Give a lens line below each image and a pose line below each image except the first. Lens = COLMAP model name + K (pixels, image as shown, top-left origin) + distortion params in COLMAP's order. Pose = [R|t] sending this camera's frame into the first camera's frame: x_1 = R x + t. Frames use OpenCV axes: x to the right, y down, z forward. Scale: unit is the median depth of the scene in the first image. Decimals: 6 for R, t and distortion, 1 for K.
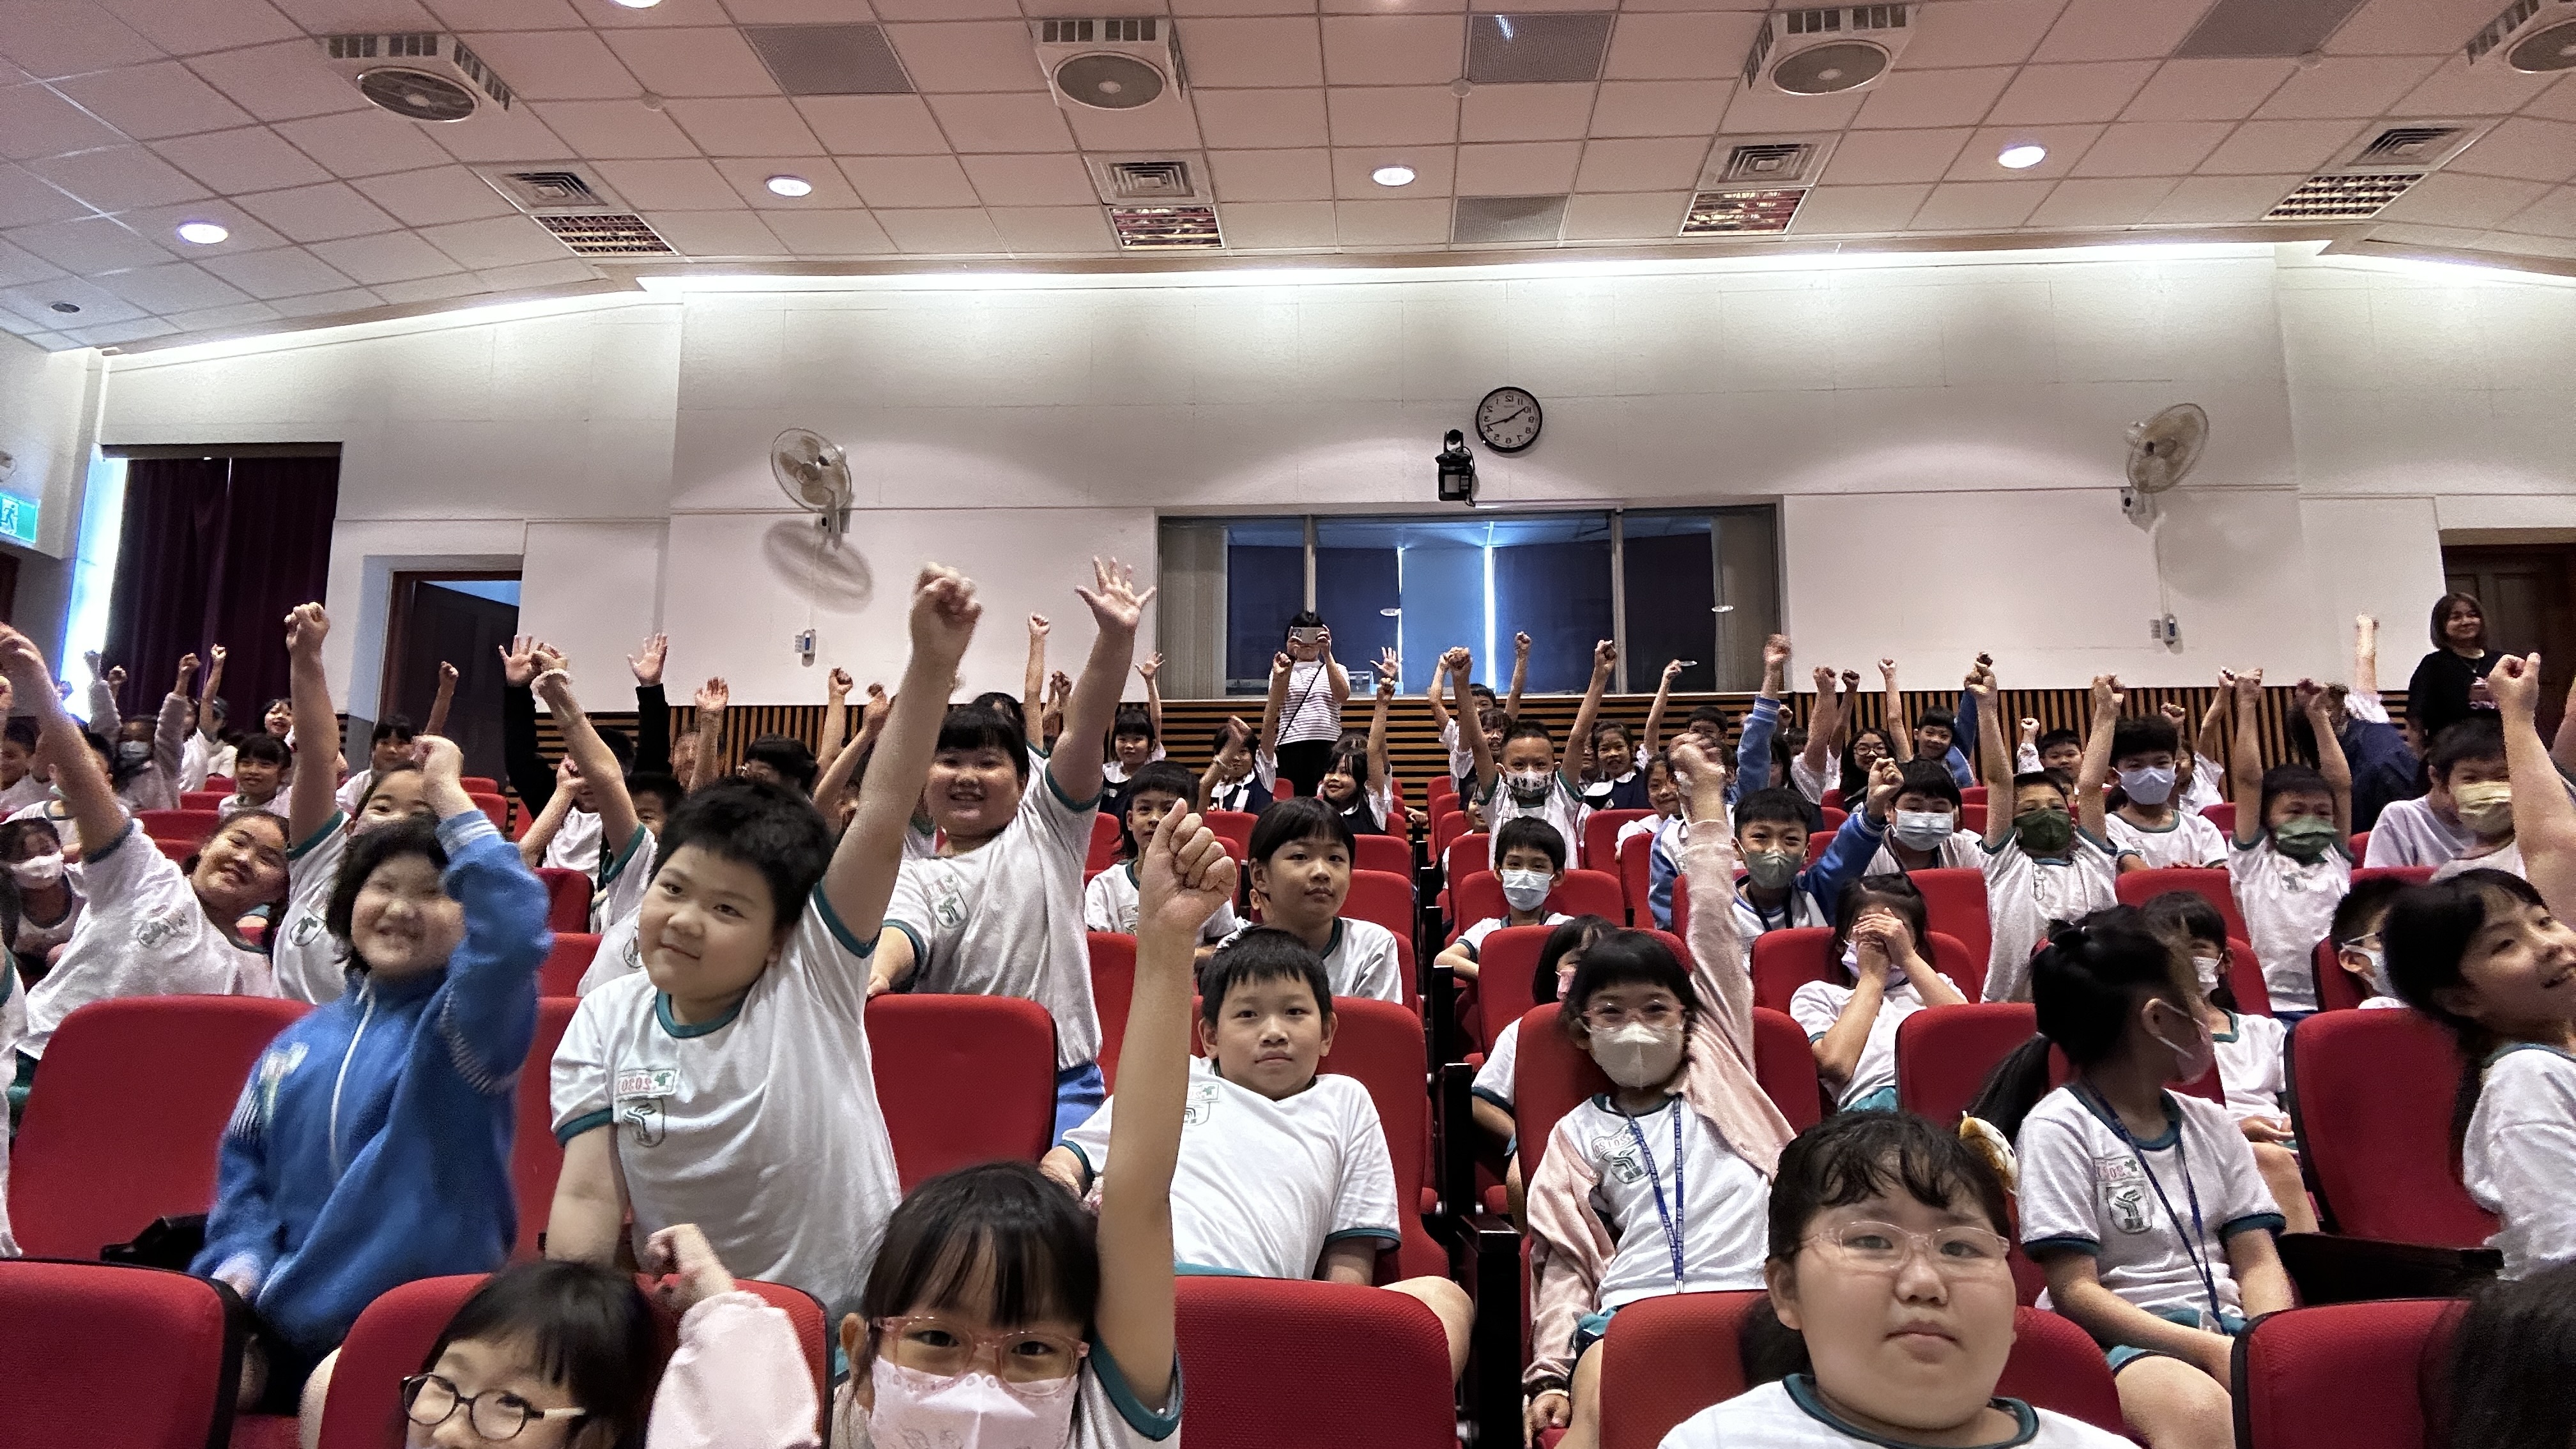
lens RADIAL K [[1702.2, 0, 1288.0], [0, 1702.2, 724.5], [0, 0, 1]] dist [-0.003153, -0.001169]
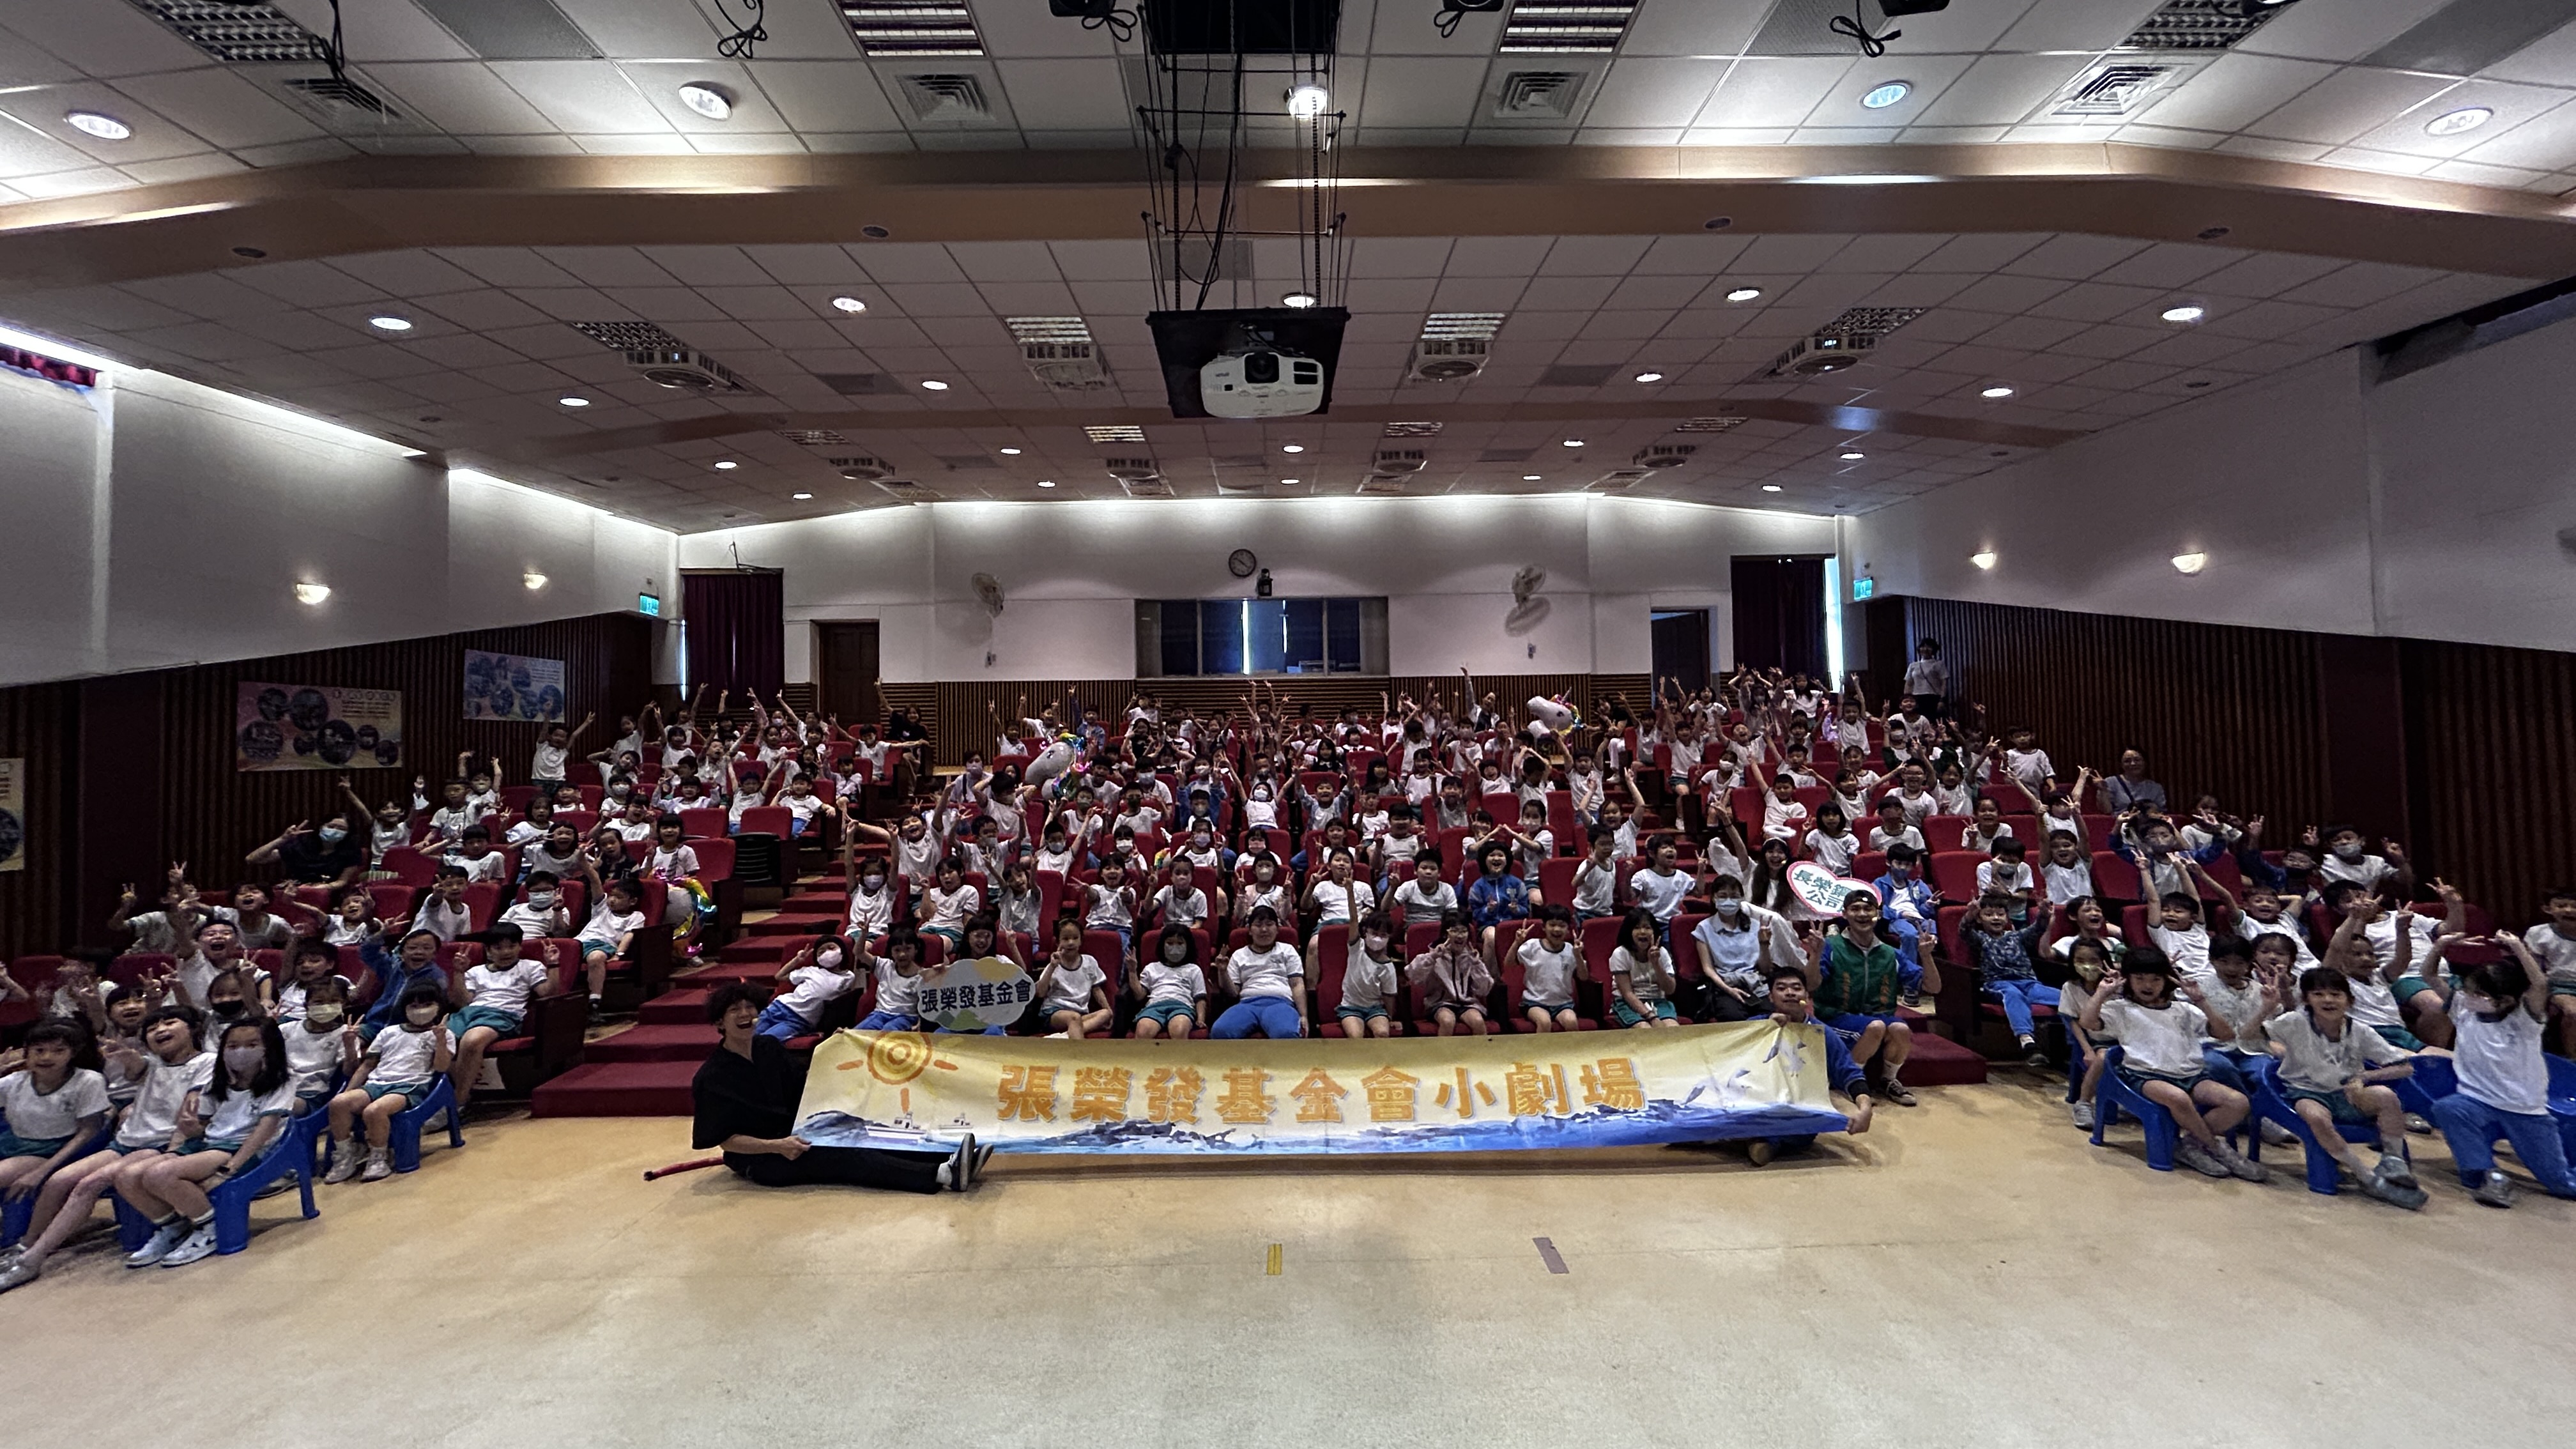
lens RADIAL K [[1051.0, 0, 1288.0], [0, 1051.0, 724.5], [0, 0, 1]] dist [-0.000184, -0.000102]
pose [[0.996727, 0.010747, 0.080119, 0.033565], [-0.017871, 0.995895, 0.088739, -0.088863], [-0.078836, -0.089880, 0.992827, -0.533485]]
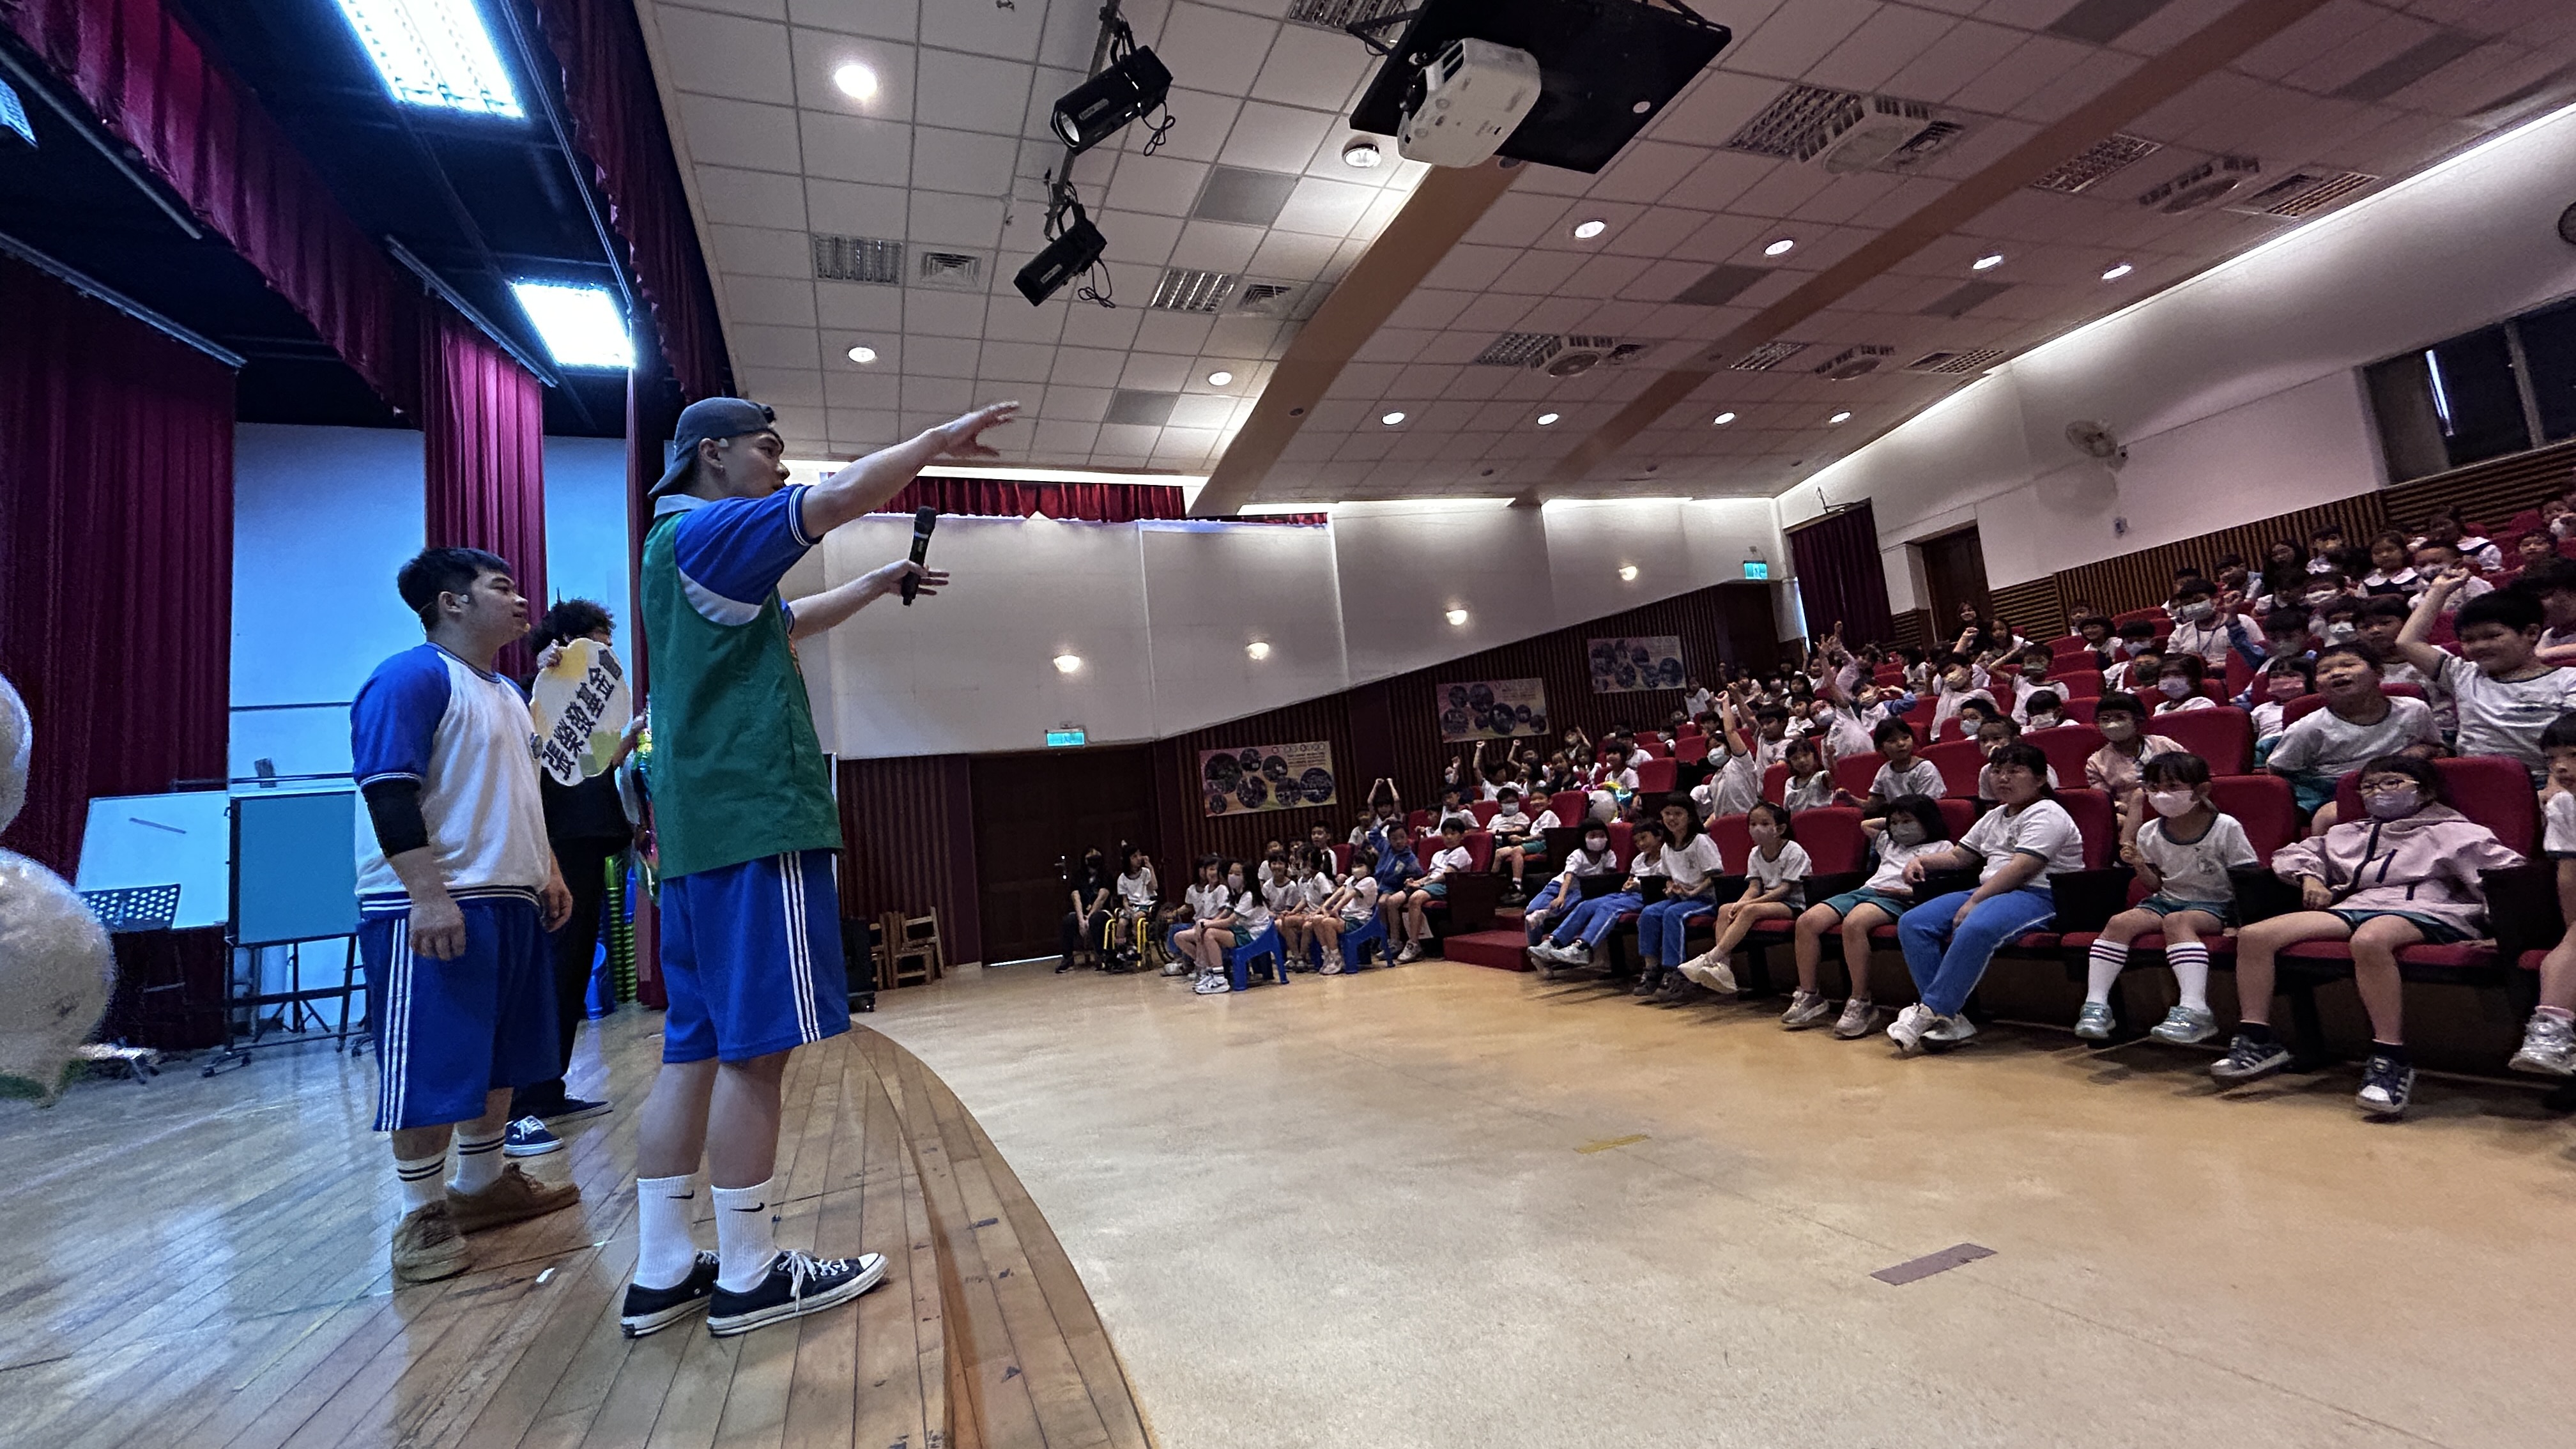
lens RADIAL K [[1051.0, 0, 1288.0], [0, 1051.0, 724.5], [0, 0, 1]] dist [-0.000184, -0.000102]
pose [[0.427169, -0.114852, -0.896848, 0.323082], [0.198428, 0.979627, -0.030942, 0.018355], [0.882130, -0.164742, 0.441256, -0.355789]]
